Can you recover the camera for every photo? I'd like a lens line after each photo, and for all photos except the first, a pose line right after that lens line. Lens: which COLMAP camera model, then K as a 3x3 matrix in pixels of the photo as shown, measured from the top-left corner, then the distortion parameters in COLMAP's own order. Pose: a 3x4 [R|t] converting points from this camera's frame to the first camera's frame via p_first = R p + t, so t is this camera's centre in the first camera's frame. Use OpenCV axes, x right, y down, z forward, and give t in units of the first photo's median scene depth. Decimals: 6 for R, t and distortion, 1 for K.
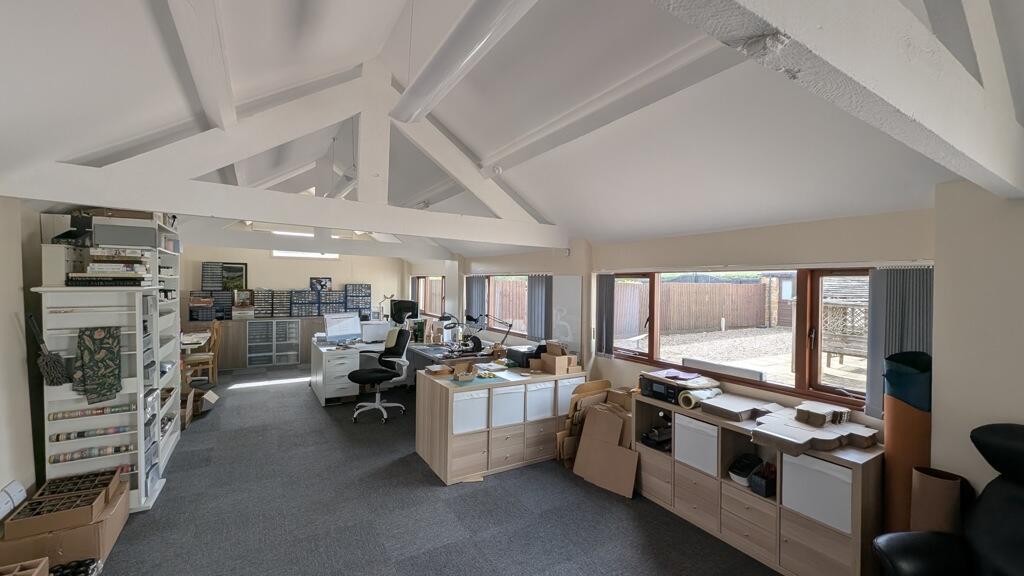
lens RADIAL K [[419.9, 0, 509.8], [0, 419.9, 289.0], [0, 0, 1]] dist [-0.002460, 0.000280]
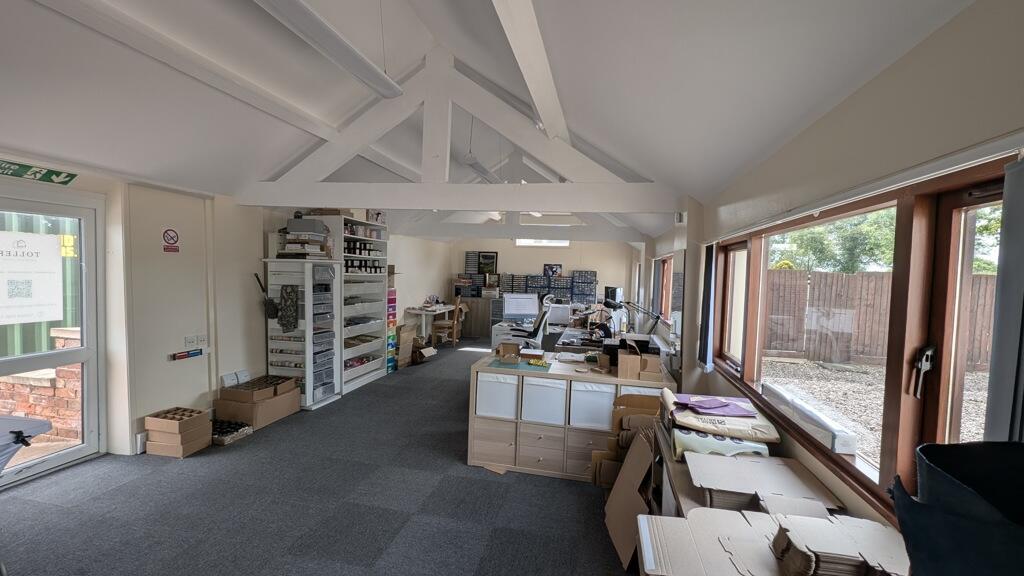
lens RADIAL K [[419.9, 0, 510.8], [0, 419.9, 288.6], [0, 0, 1]] dist [-0.002460, 0.000280]
pose [[0.720017, 0.038352, -0.692896, 0.546129], [-0.030879, 0.999253, 0.023221, 0.033240], [0.693269, 0.004676, 0.720664, 0.346650]]
